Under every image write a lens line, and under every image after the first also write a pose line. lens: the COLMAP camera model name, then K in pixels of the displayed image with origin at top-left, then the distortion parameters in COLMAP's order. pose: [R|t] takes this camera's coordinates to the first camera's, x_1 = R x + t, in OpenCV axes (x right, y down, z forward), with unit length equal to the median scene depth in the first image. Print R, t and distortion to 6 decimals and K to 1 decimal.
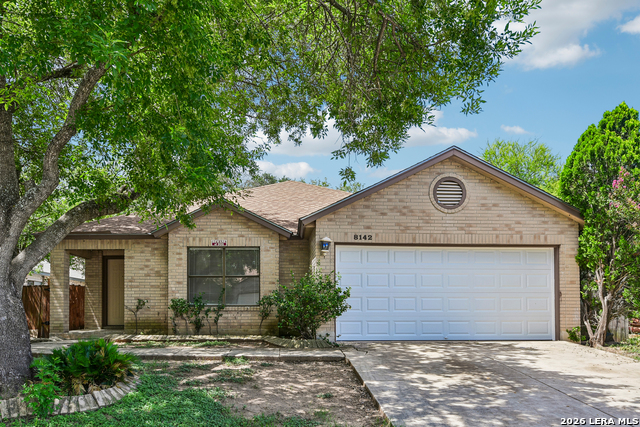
lens RADIAL K [[471.3, 0, 320.0], [0, 471.3, 213.5], [0, 0, 1]] dist [-0.009789, -0.003799]
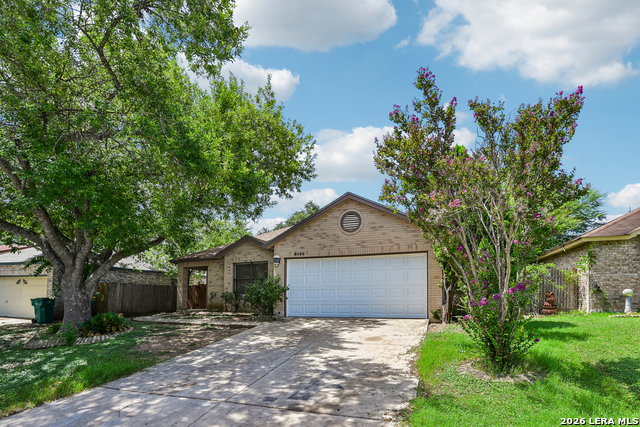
lens RADIAL K [[317.8, 0, 320.0], [0, 317.8, 224.6], [0, 0, 1]] dist [0.003174, 0.000300]
pose [[0.920995, -0.093630, -0.378155, 0.586022], [0.087603, 0.995604, -0.033153, -0.008881], [0.379597, -0.002594, 0.925148, -0.006829]]
